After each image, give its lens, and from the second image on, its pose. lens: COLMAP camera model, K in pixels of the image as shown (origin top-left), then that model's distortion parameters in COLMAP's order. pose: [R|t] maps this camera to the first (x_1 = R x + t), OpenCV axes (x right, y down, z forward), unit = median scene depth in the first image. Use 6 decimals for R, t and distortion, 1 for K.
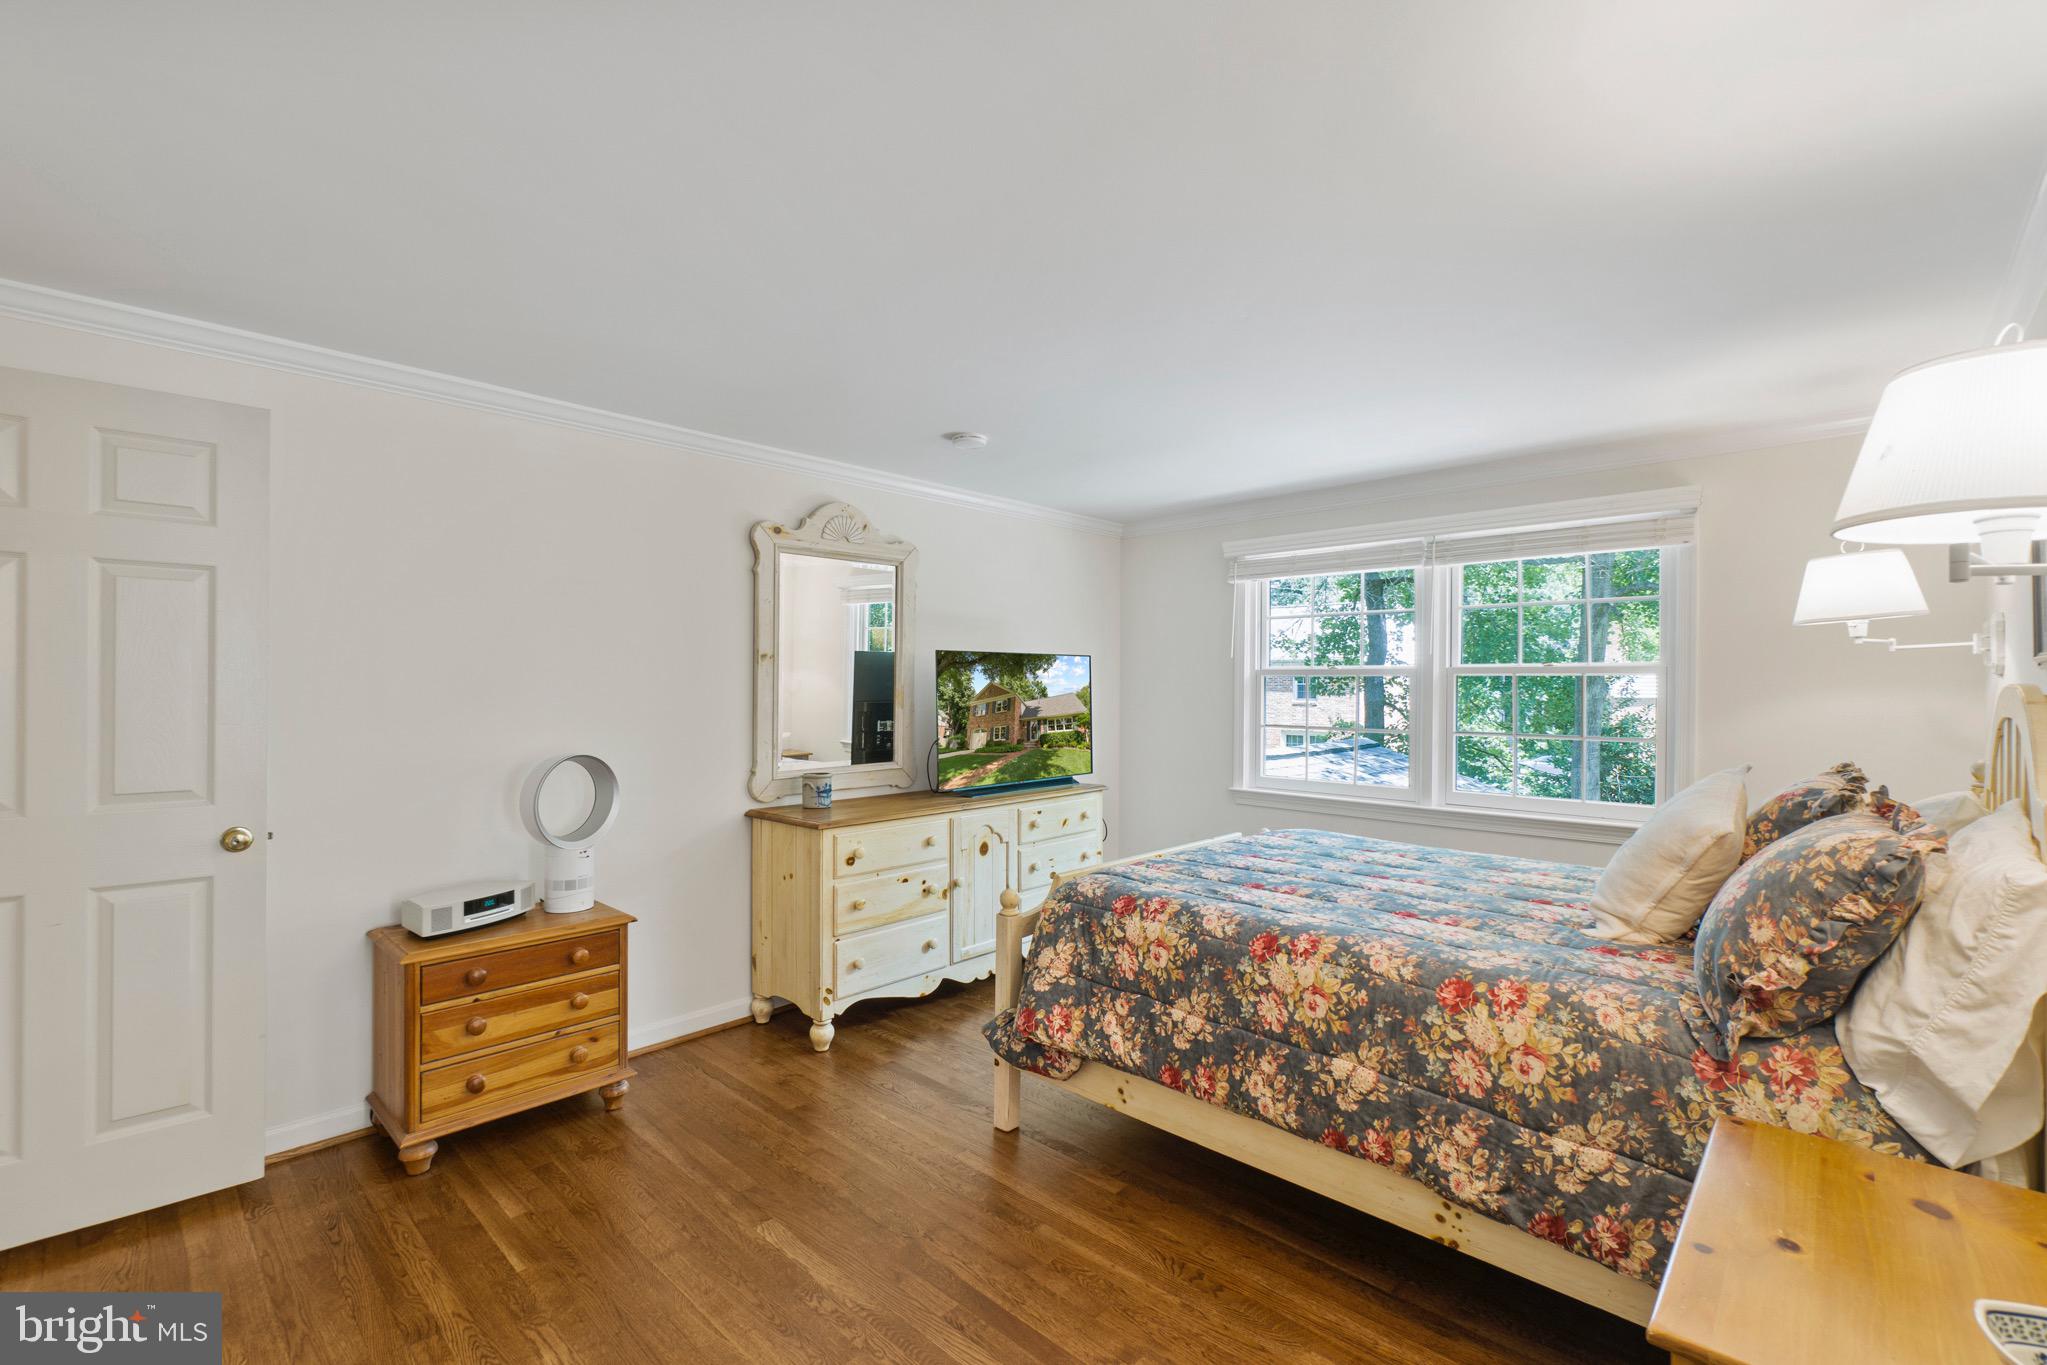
lens RADIAL K [[897.7, 0, 1020.5], [0, 897.7, 672.7], [0, 0, 1]] dist [-0.025295, -0.000015]
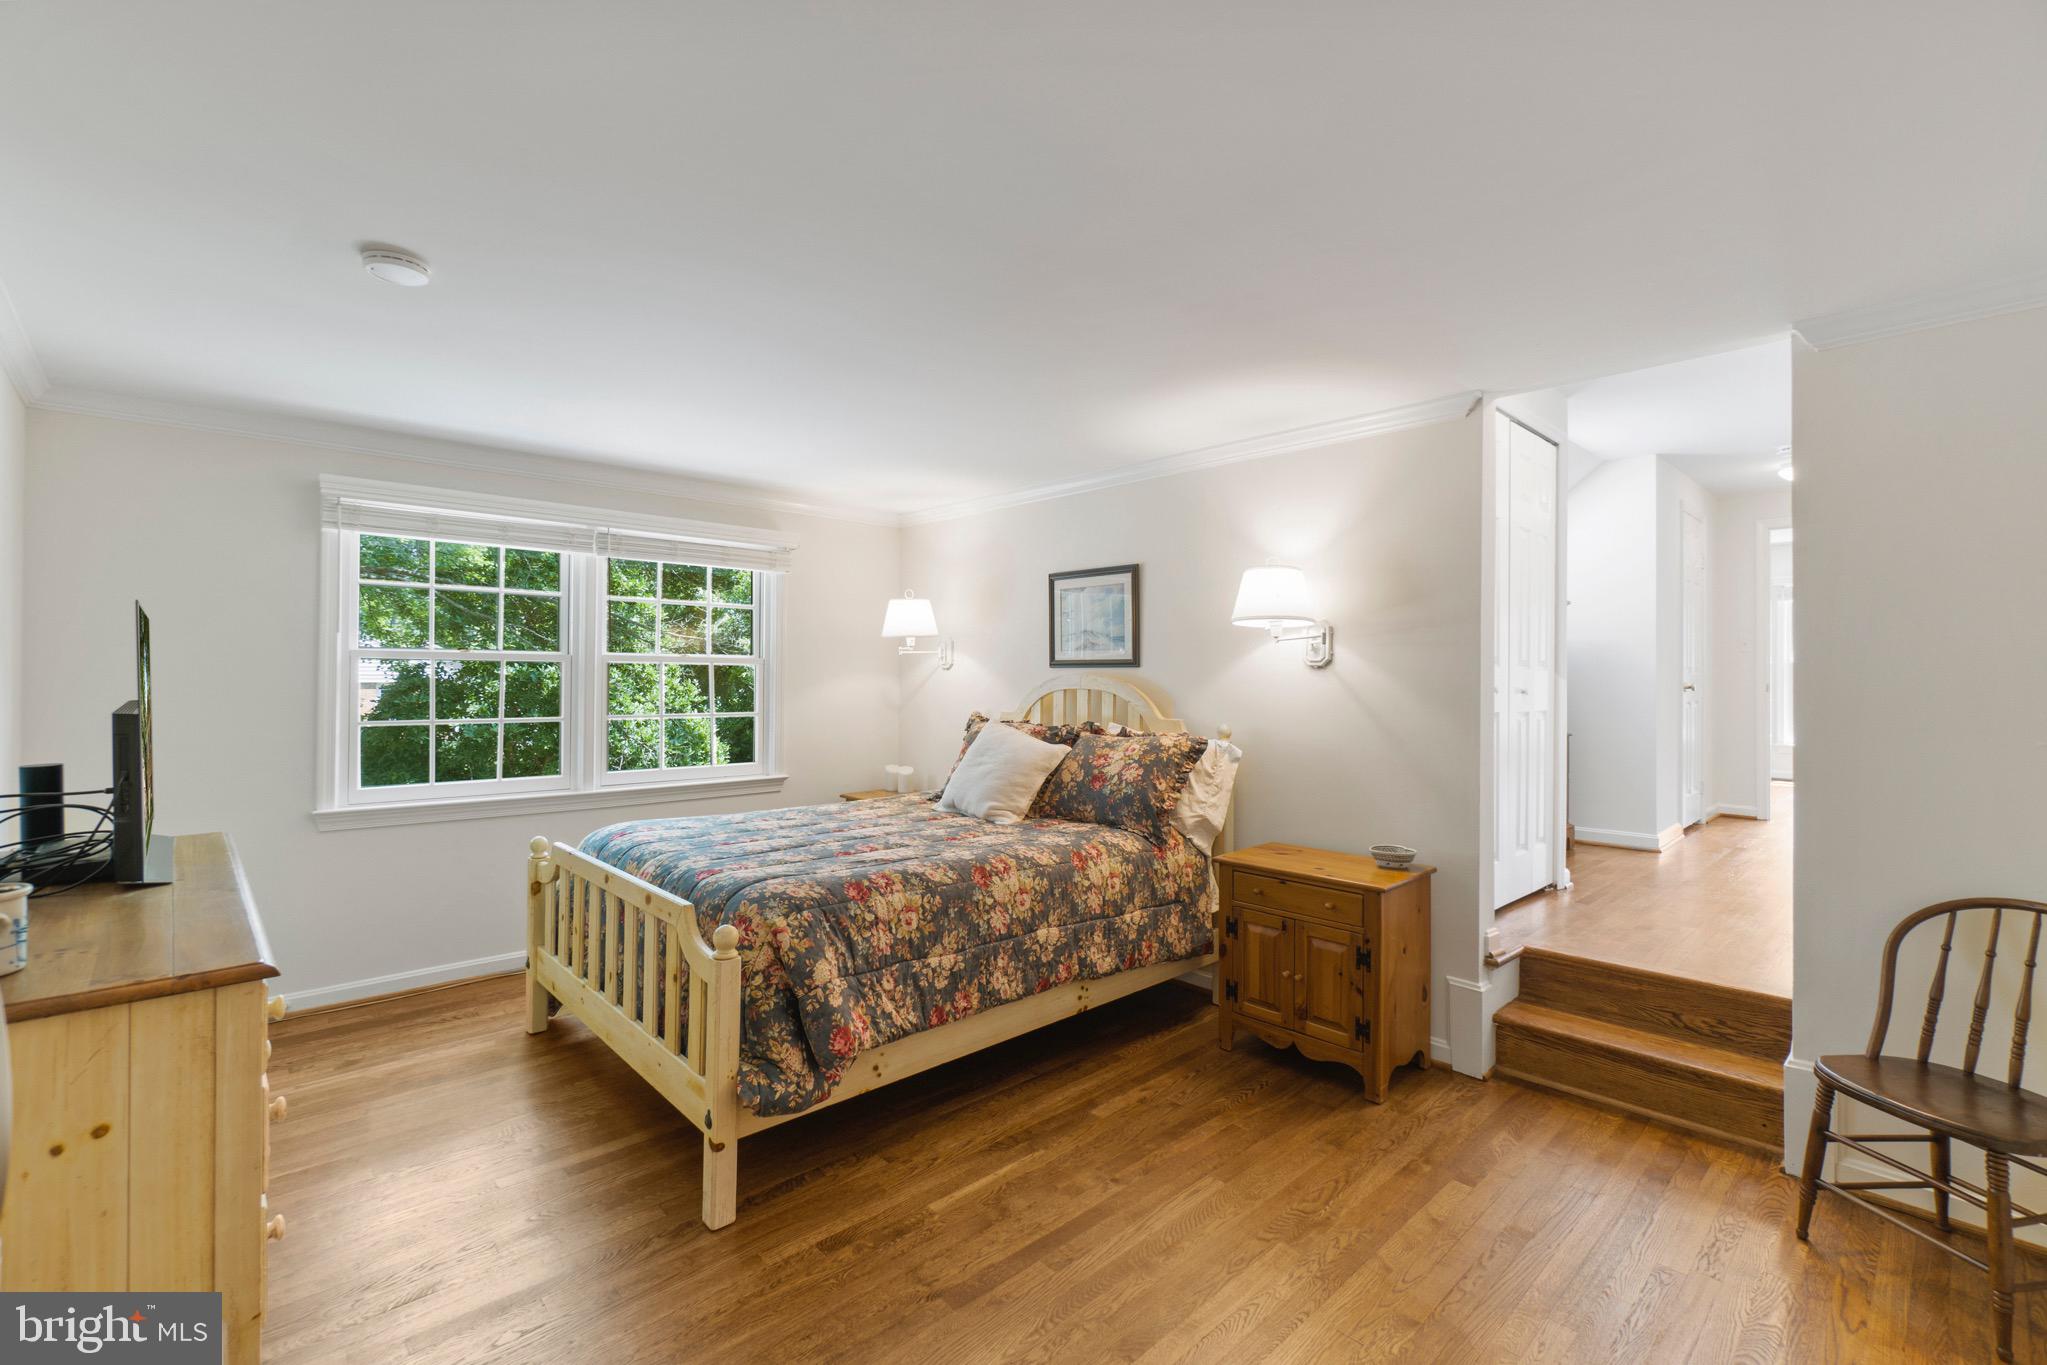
lens RADIAL K [[897.7, 0, 1020.5], [0, 897.7, 672.7], [0, 0, 1]] dist [-0.025295, -0.000015]
pose [[0.049130, 0.000294, 0.998792, -1.049040], [-0.015572, 0.999879, 0.000472, 0.011147], [-0.998671, -0.015576, 0.049129, 0.912097]]
